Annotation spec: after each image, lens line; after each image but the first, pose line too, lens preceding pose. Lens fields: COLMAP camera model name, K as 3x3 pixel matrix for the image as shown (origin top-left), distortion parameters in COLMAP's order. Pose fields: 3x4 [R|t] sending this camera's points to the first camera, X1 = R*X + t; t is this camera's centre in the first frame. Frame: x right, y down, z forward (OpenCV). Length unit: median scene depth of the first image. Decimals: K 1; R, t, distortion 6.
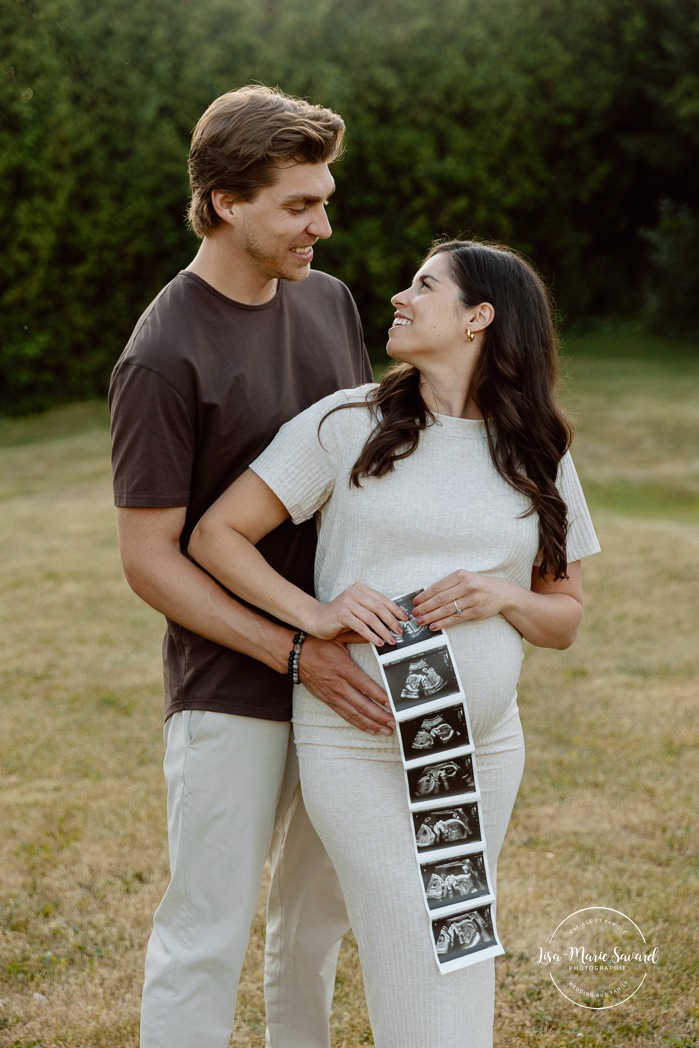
lens RADIAL K [[2021.2, 0, 349.5], [0, 2021.2, 524.0], [0, 0, 1]] dist [0.113211, -0.358289]
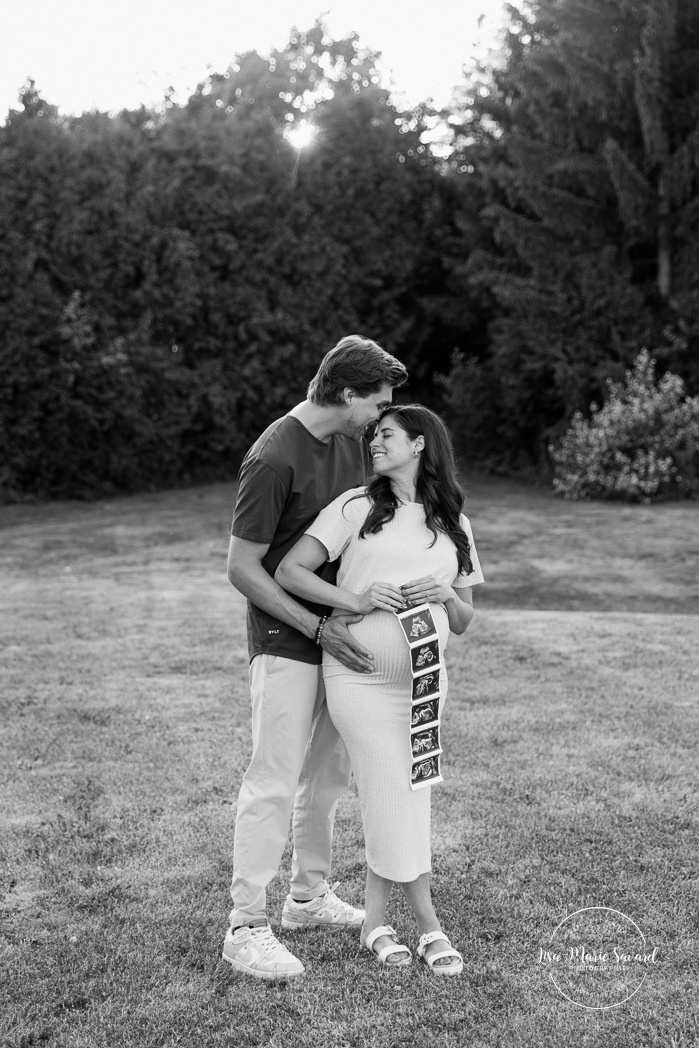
lens RADIAL K [[1782.7, 0, 349.5], [0, 1782.7, 524.0], [0, 0, 1]] dist [0.199223, 0.035985]
pose [[0.994888, 0.019442, 0.099099, -0.059580], [-0.013783, 0.998252, -0.057470, 0.022128], [-0.100043, 0.055811, 0.993417, -0.214220]]
